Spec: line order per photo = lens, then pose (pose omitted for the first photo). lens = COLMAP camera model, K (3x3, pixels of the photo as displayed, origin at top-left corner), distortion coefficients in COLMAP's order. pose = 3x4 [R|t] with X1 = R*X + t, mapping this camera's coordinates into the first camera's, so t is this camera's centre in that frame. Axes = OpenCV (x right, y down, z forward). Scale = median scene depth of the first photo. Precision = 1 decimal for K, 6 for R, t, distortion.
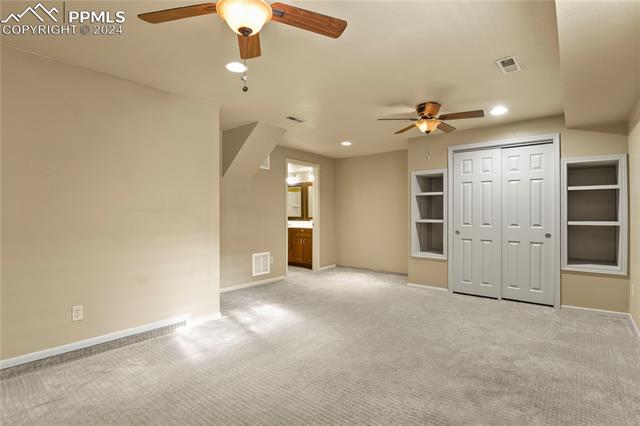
lens RADIAL K [[313.3, 0, 317.1], [0, 313.3, 213.9], [0, 0, 1]] dist [-0.017015, -0.006168]
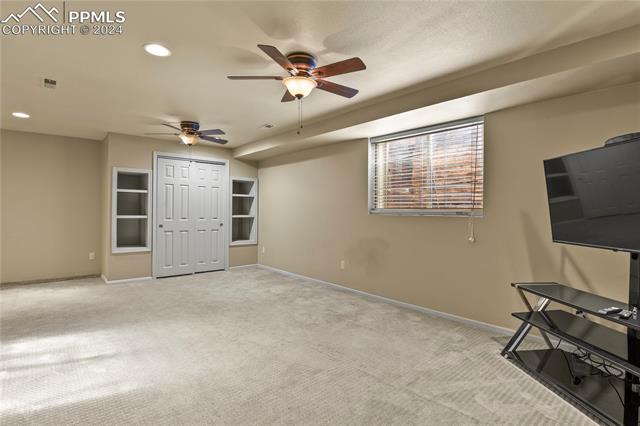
lens RADIAL K [[313.3, 0, 317.1], [0, 313.3, 213.9], [0, 0, 1]] dist [-0.017015, -0.006168]
pose [[0.190234, -0.006370, 0.981718, -0.598338], [-0.004738, 0.999961, 0.007407, 0.002104], [-0.981727, -0.006060, 0.190196, 0.205589]]
